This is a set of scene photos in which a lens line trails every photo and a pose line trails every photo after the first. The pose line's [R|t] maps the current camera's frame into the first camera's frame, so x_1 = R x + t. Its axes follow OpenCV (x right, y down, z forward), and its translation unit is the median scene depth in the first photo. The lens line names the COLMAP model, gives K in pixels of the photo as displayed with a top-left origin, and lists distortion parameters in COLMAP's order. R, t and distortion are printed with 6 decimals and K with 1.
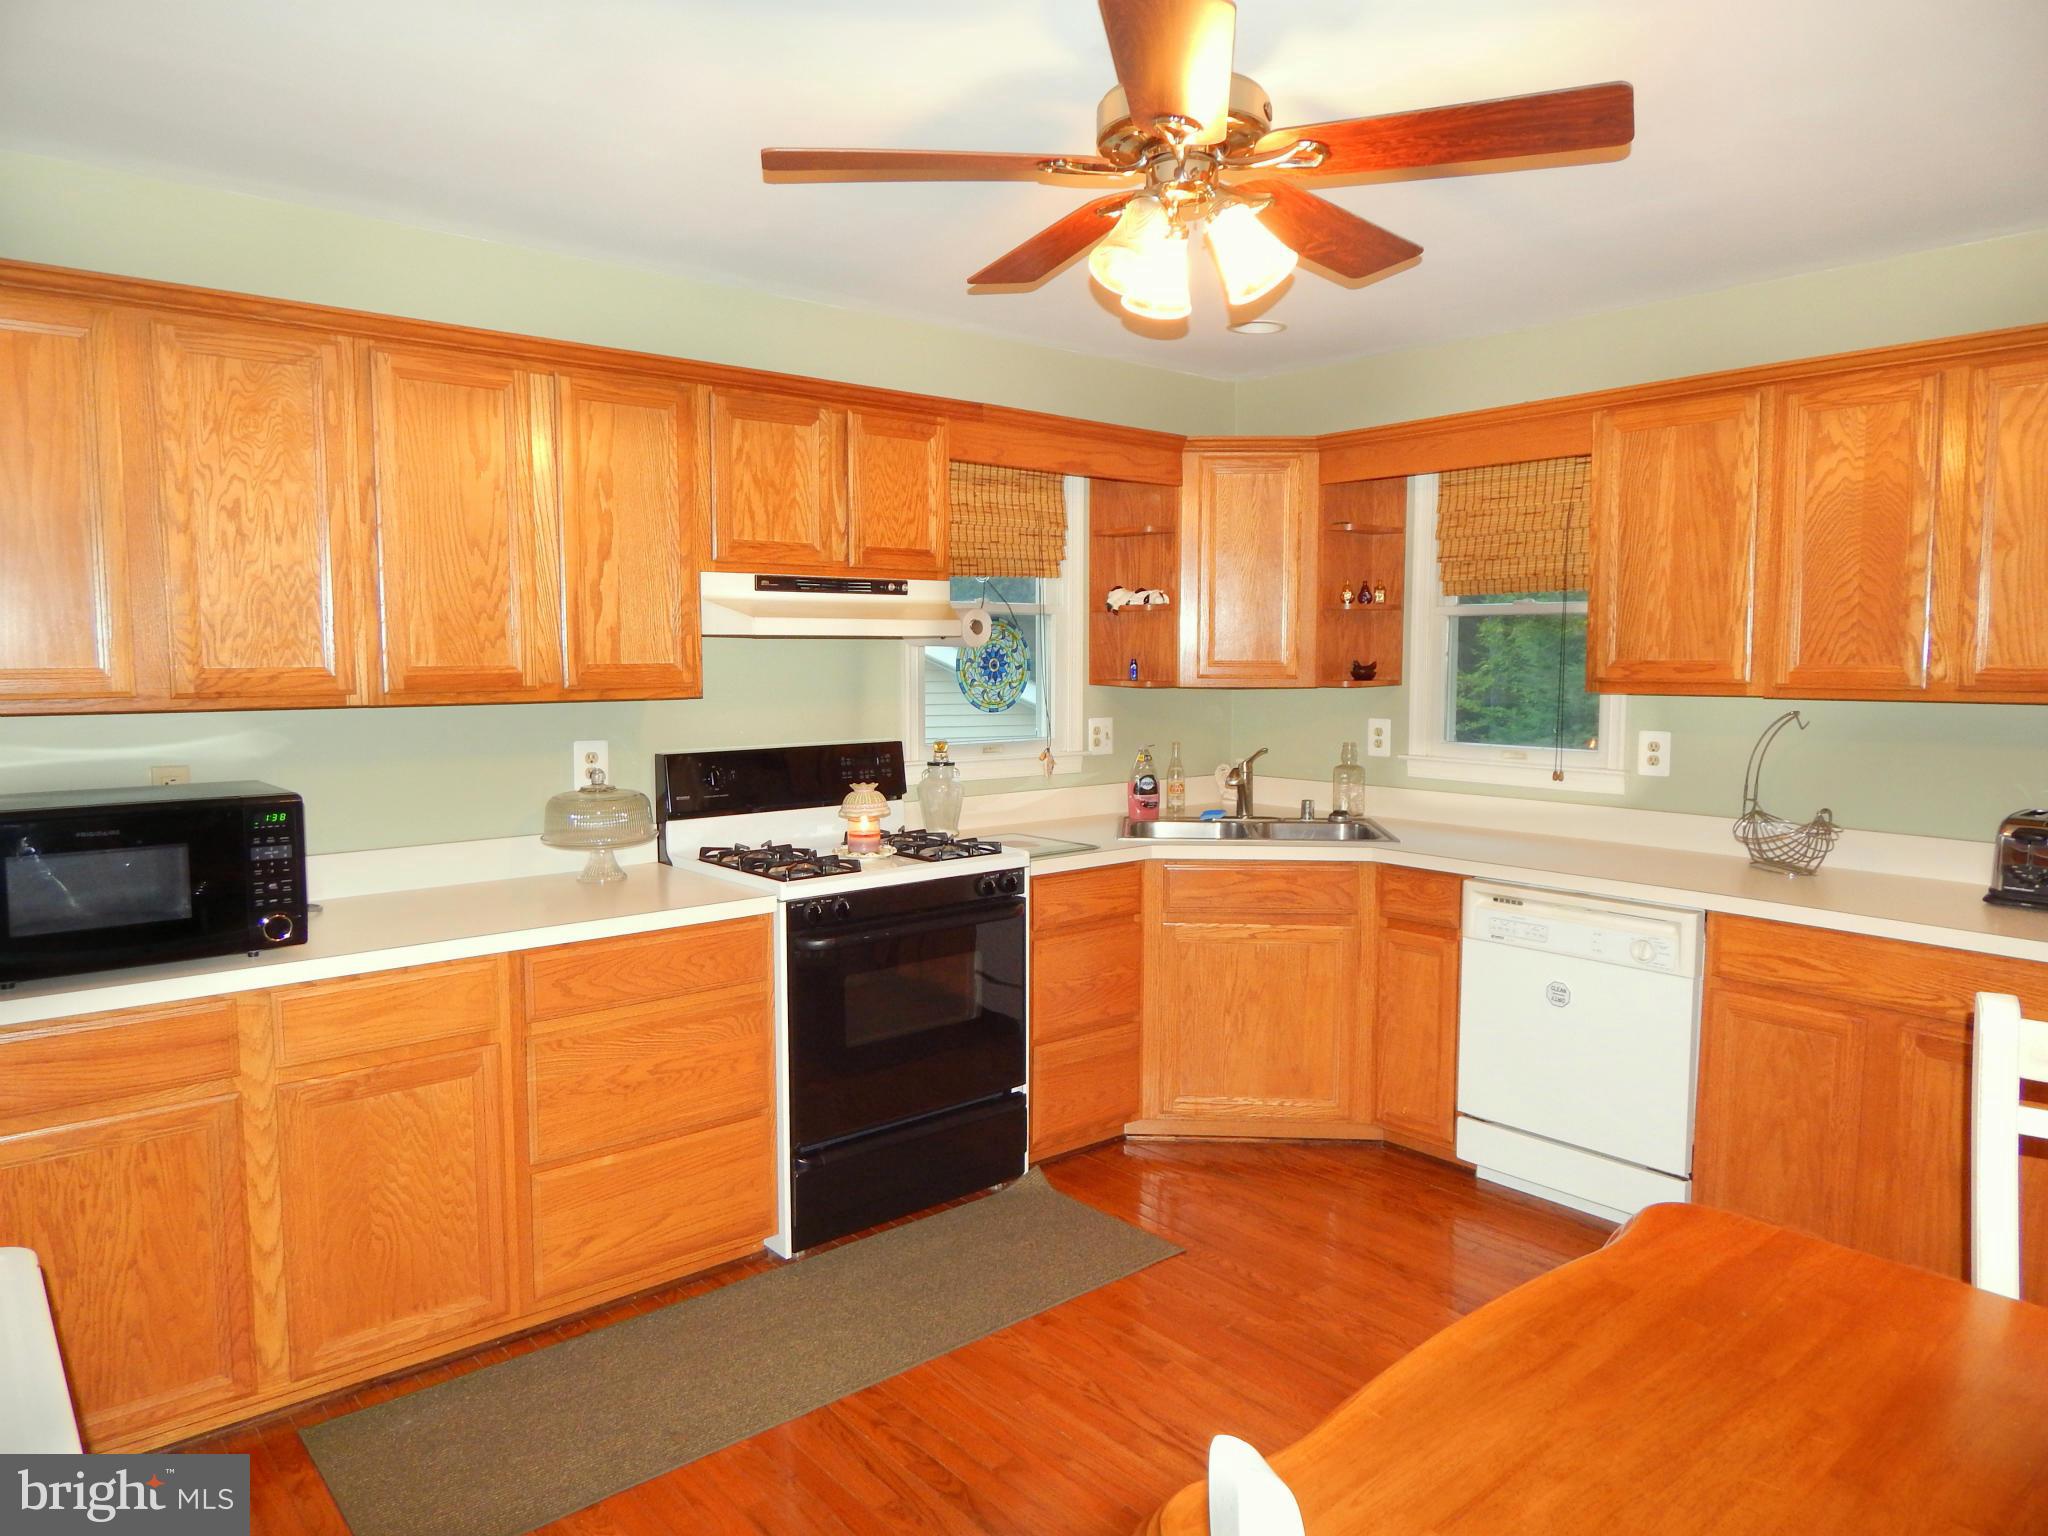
lens RADIAL K [[1362.8, 0, 1024.0], [0, 1362.8, 768.0], [0, 0, 1]] dist [0.000996, -0.003324]
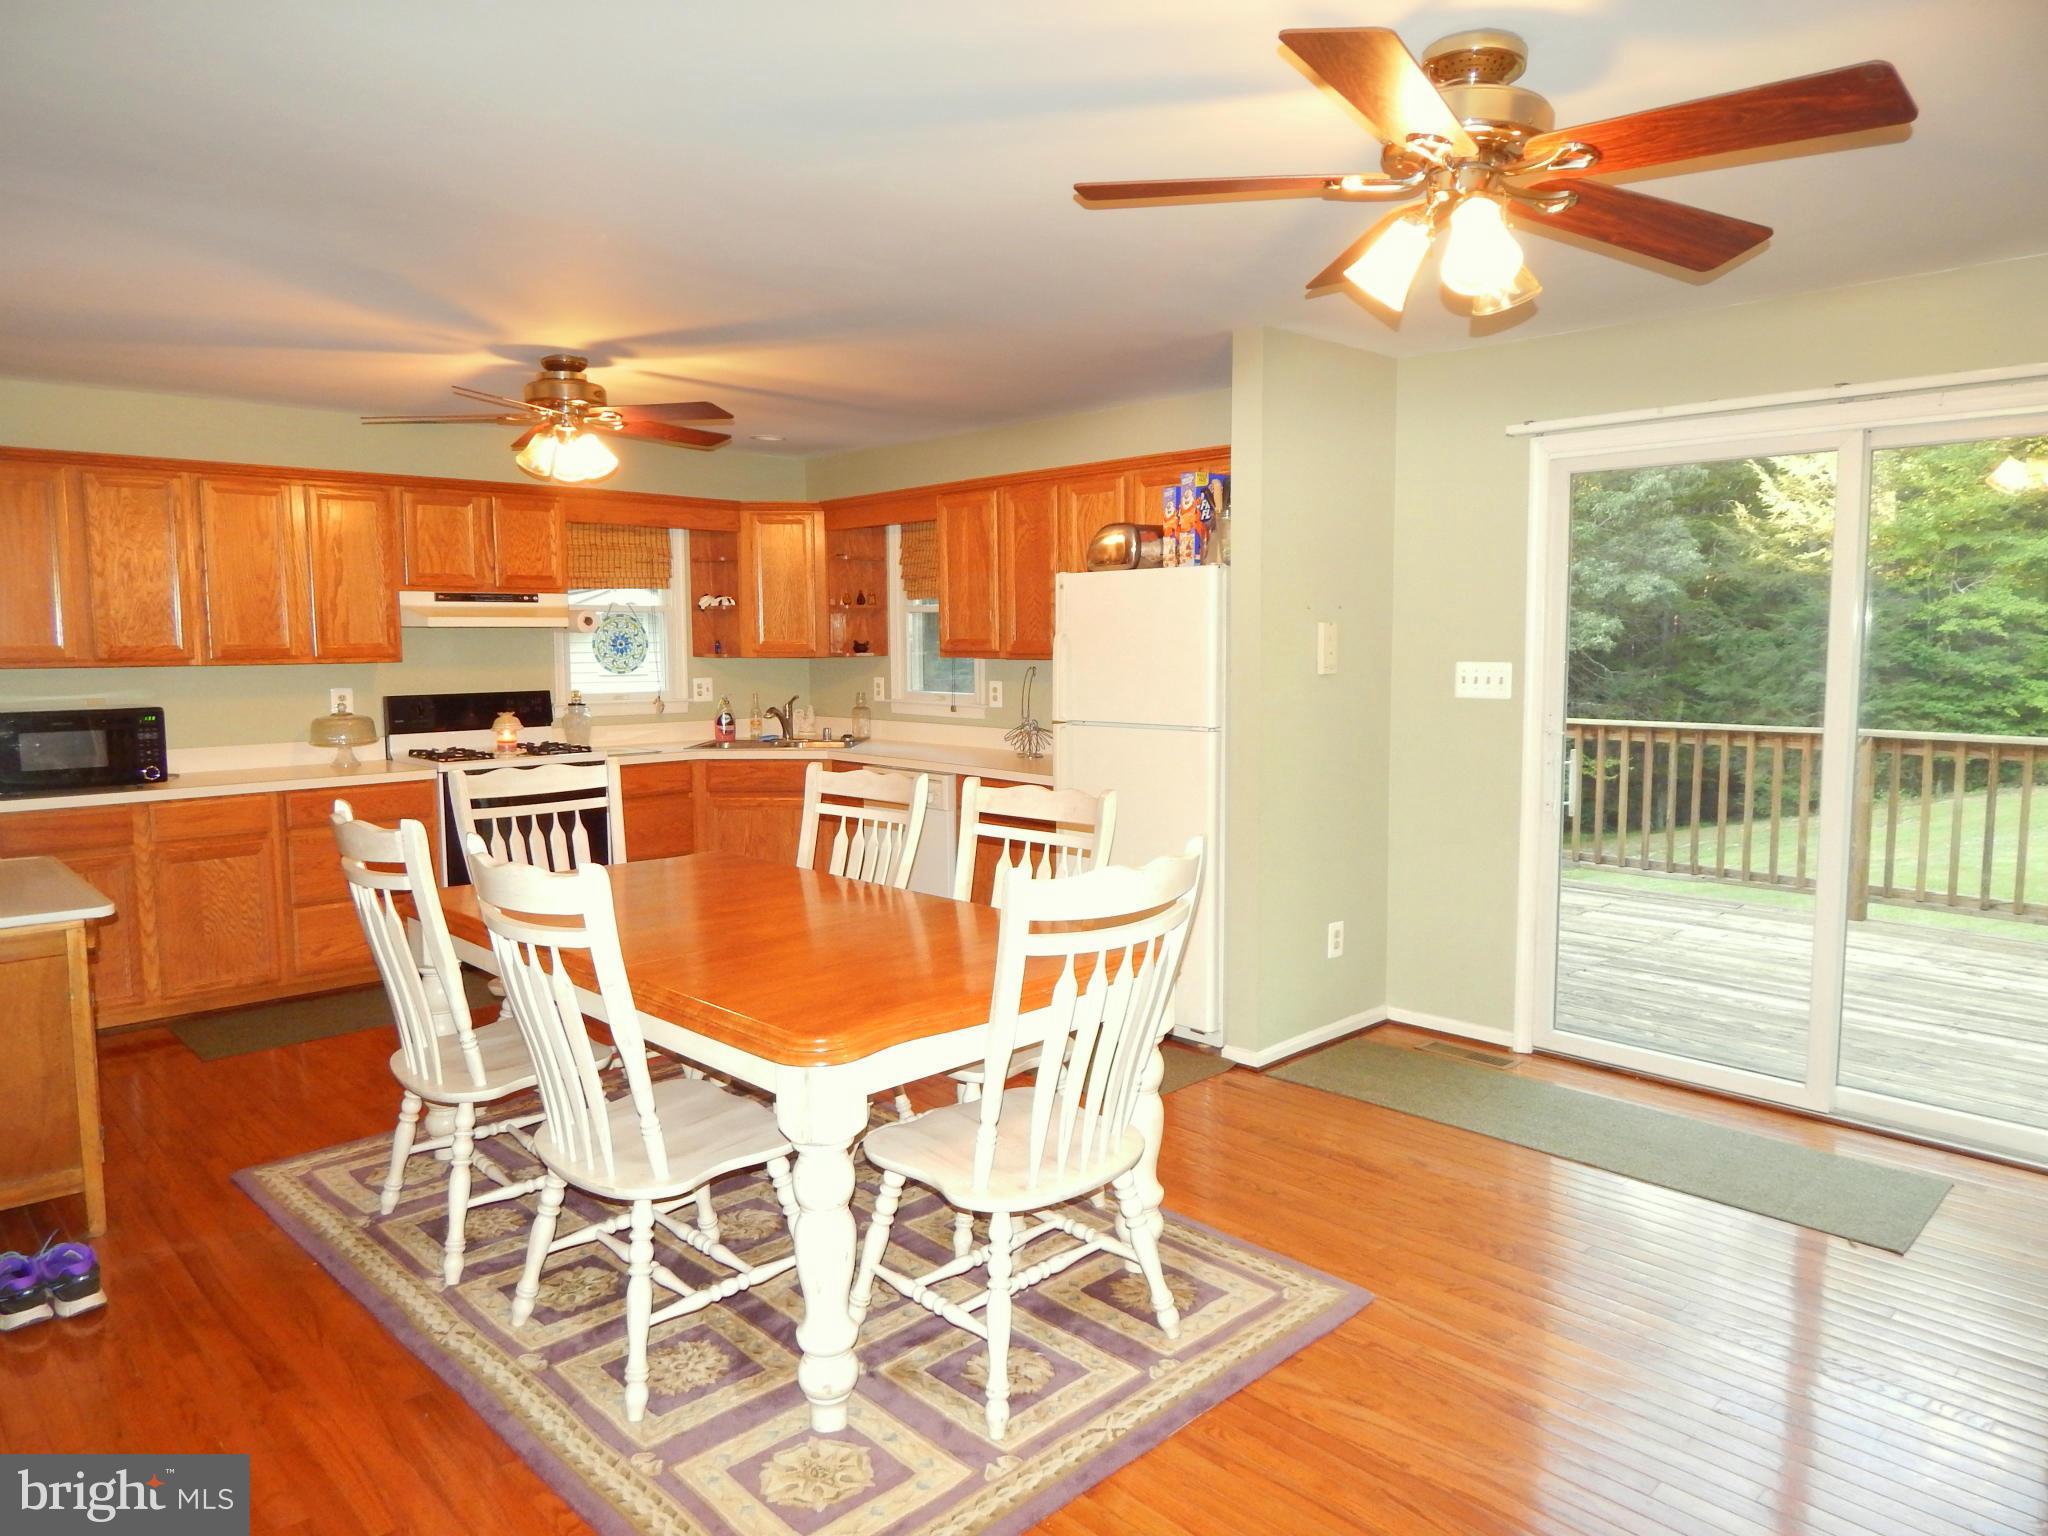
lens RADIAL K [[1335.9, 0, 1023.5], [0, 1335.9, 761.1], [0, 0, 1]] dist [-0.008092, -0.005236]
pose [[0.998080, -0.010790, 0.060984, 0.496164], [0.010453, 0.999928, 0.005830, 0.080862], [-0.061043, -0.005182, 0.998122, -0.834722]]
